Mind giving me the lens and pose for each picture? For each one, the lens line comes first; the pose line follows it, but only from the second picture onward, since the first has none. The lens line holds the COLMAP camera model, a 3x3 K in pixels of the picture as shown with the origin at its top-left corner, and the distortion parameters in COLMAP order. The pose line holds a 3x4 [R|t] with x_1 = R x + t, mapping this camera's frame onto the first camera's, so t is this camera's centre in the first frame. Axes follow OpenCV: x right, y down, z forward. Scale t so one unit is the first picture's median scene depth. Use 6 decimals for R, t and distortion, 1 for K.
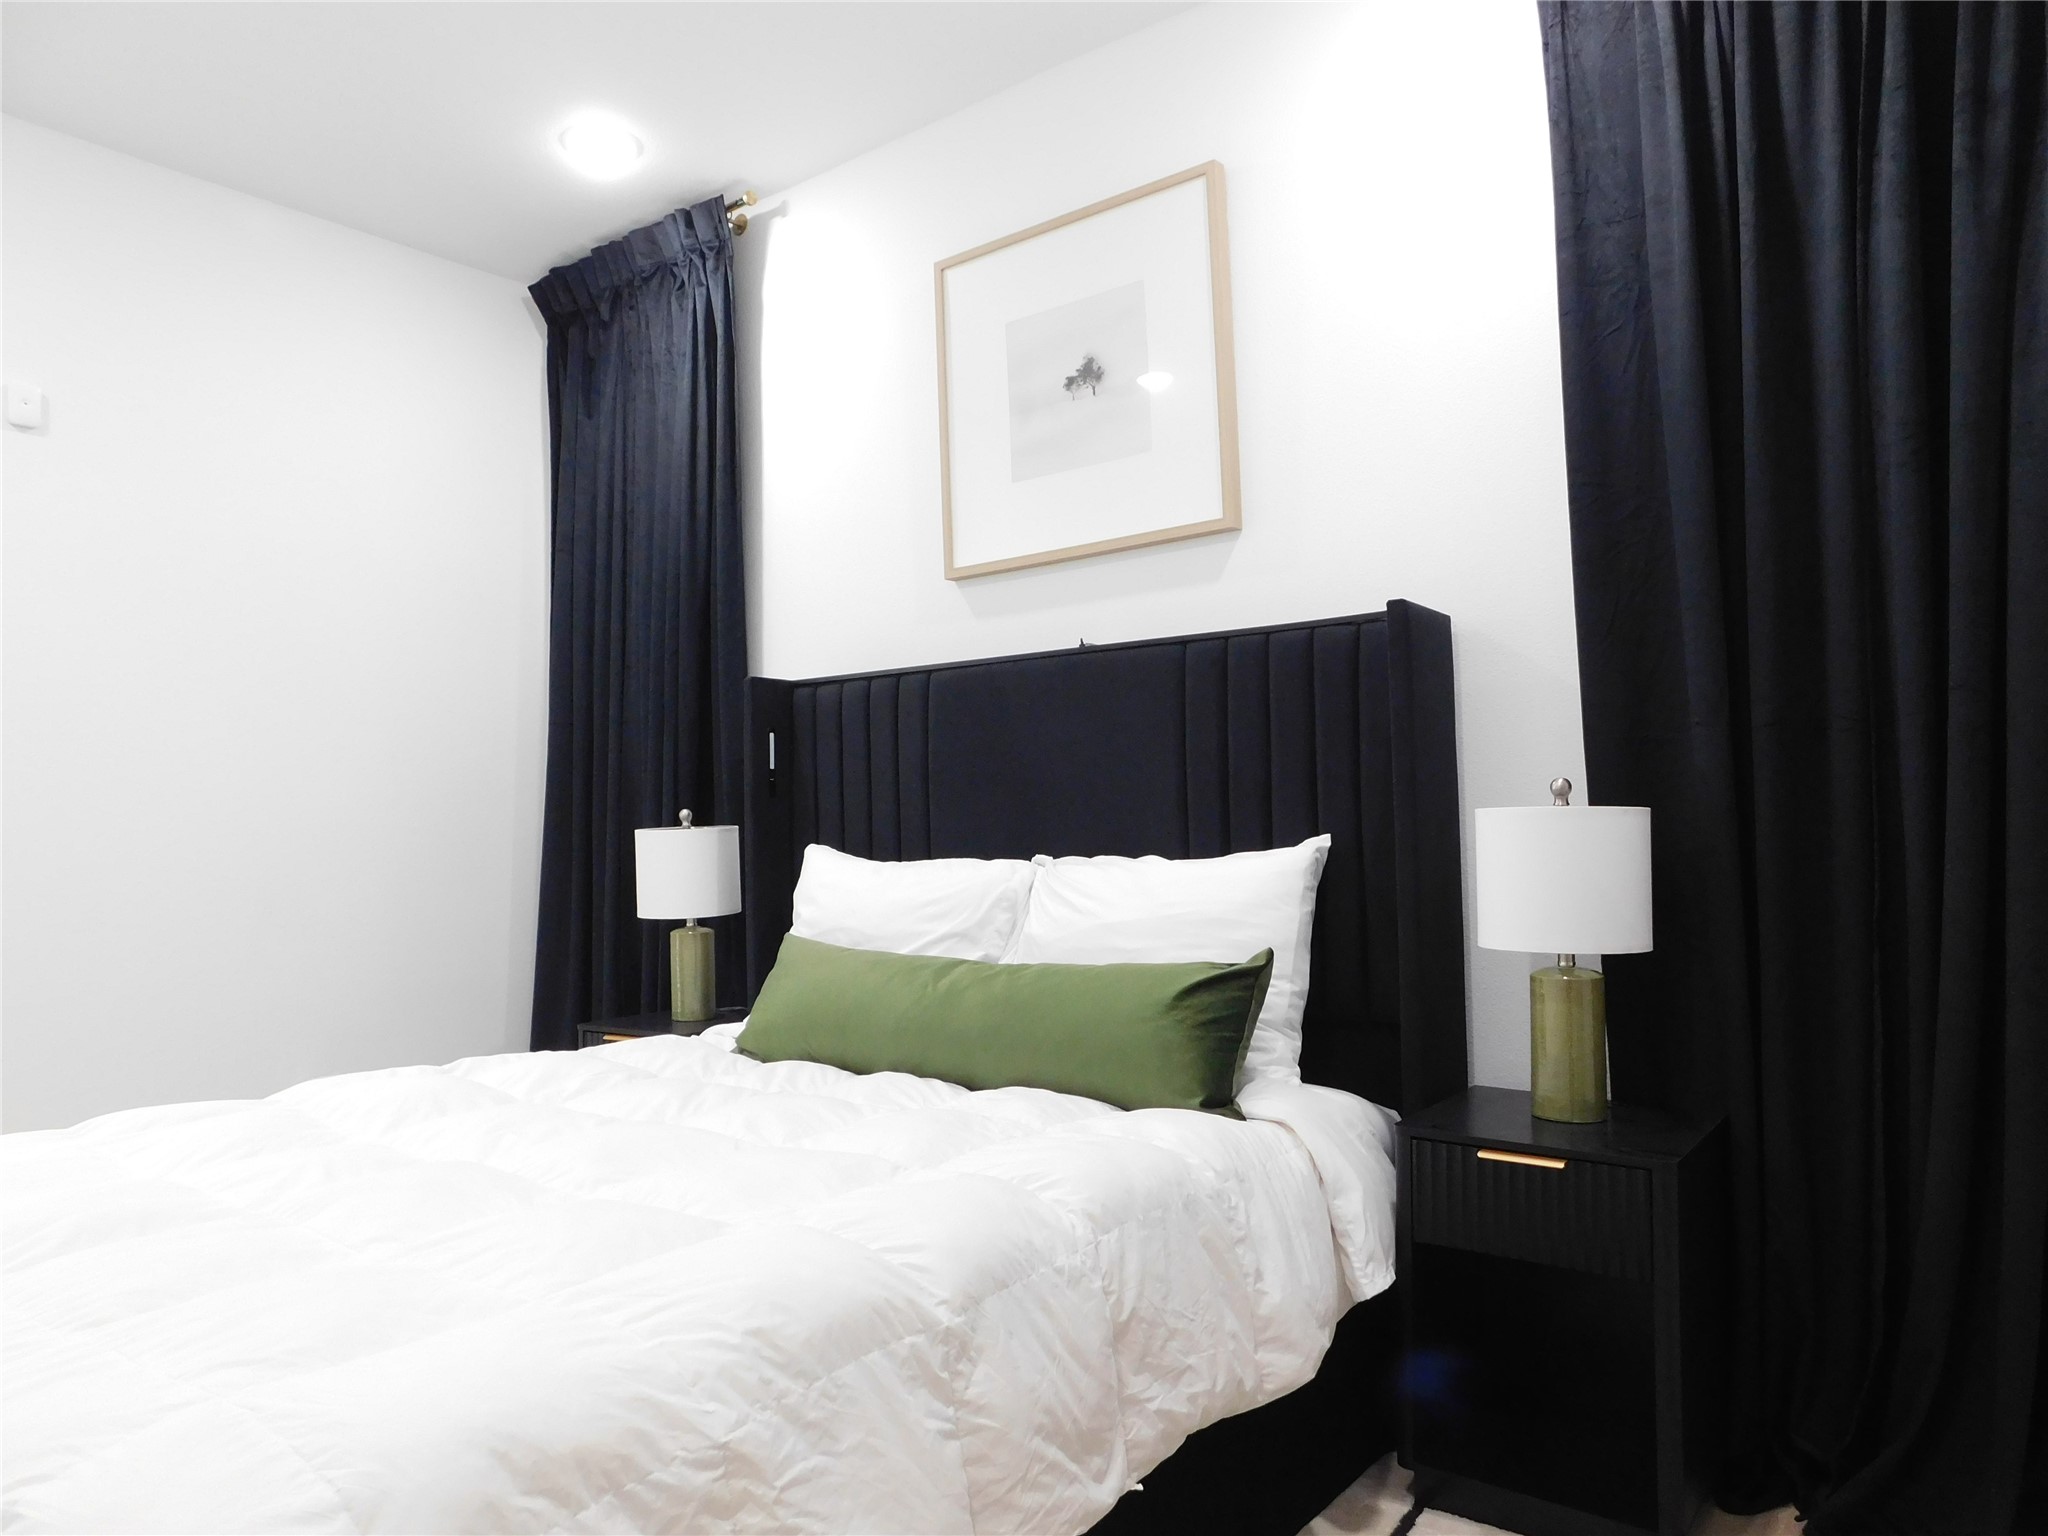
lens RADIAL K [[1364.2, 0, 1020.7], [0, 1364.2, 758.9], [0, 0, 1]] dist [-0.065498, 0.055593]
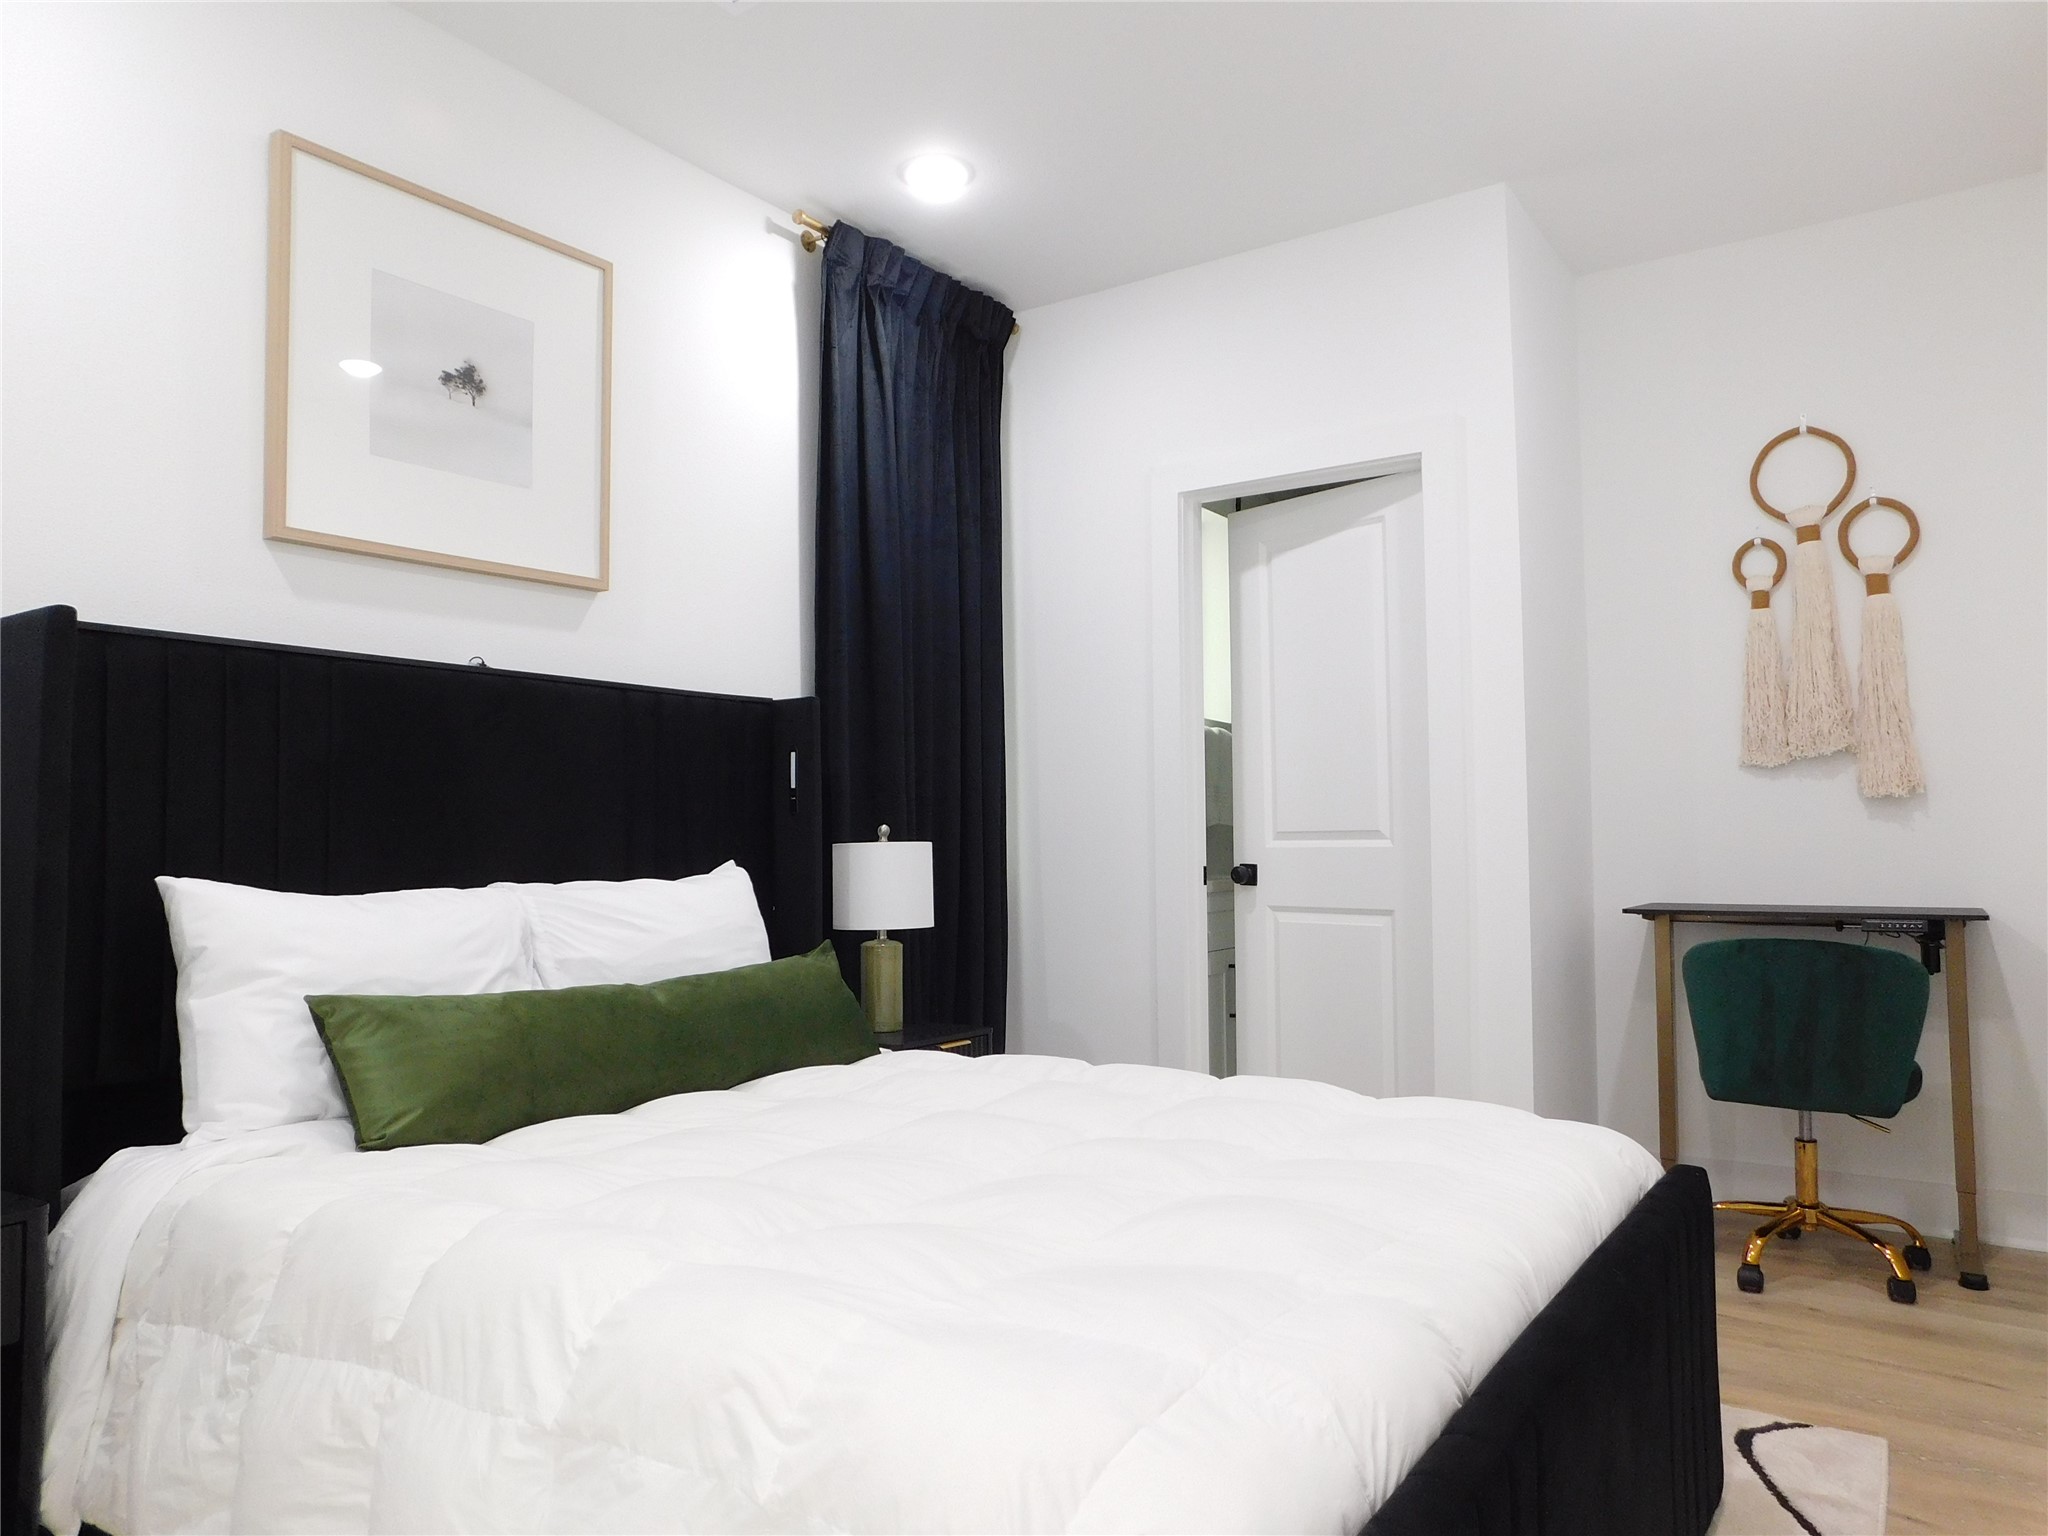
lens RADIAL K [[1364.2, 0, 1020.7], [0, 1364.2, 758.9], [0, 0, 1]] dist [-0.065498, 0.055593]
pose [[-0.046793, 0.083220, 0.995432, -0.955898], [-0.033664, 0.995826, -0.084835, 0.052761], [-0.998337, -0.037480, -0.043797, 0.690367]]
